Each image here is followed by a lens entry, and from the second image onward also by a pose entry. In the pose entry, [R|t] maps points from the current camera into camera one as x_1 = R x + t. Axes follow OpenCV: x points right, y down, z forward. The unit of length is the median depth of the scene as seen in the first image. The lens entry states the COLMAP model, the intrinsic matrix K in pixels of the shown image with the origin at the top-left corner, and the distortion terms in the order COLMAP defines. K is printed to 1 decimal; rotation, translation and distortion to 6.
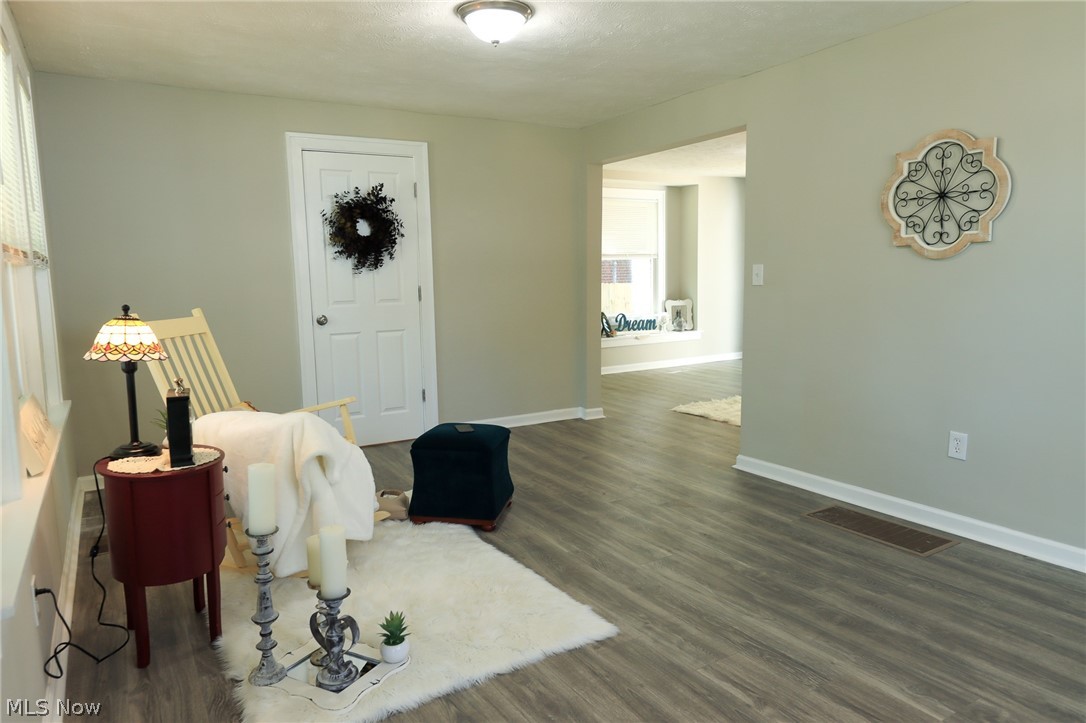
lens RADIAL K [[684.6, 0, 543.0], [0, 684.6, 361.5], [0, 0, 1]] dist [-0.002902, 0.000669]
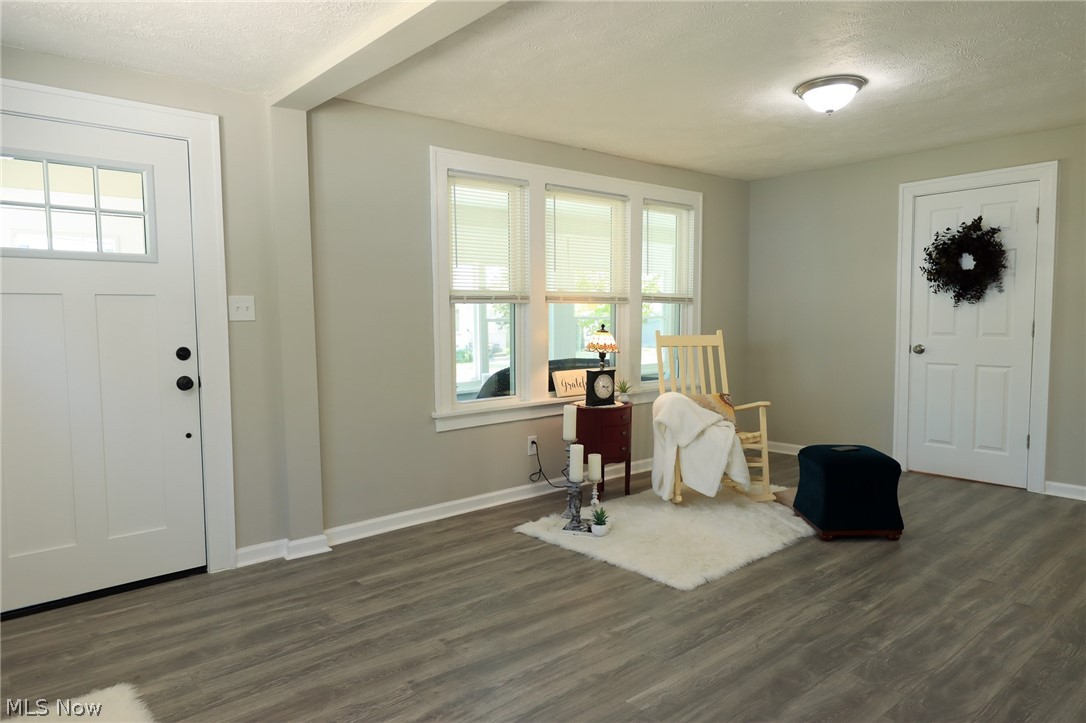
lens RADIAL K [[705.8, 0, 573.3], [0, 705.8, 359.4], [0, 0, 1]] dist [-0.001455, 0.001099]
pose [[0.203983, 0.081405, -0.975584, 1.022180], [-0.121116, 0.990979, 0.057366, -0.066012], [0.971453, 0.106457, 0.212003, 0.361958]]
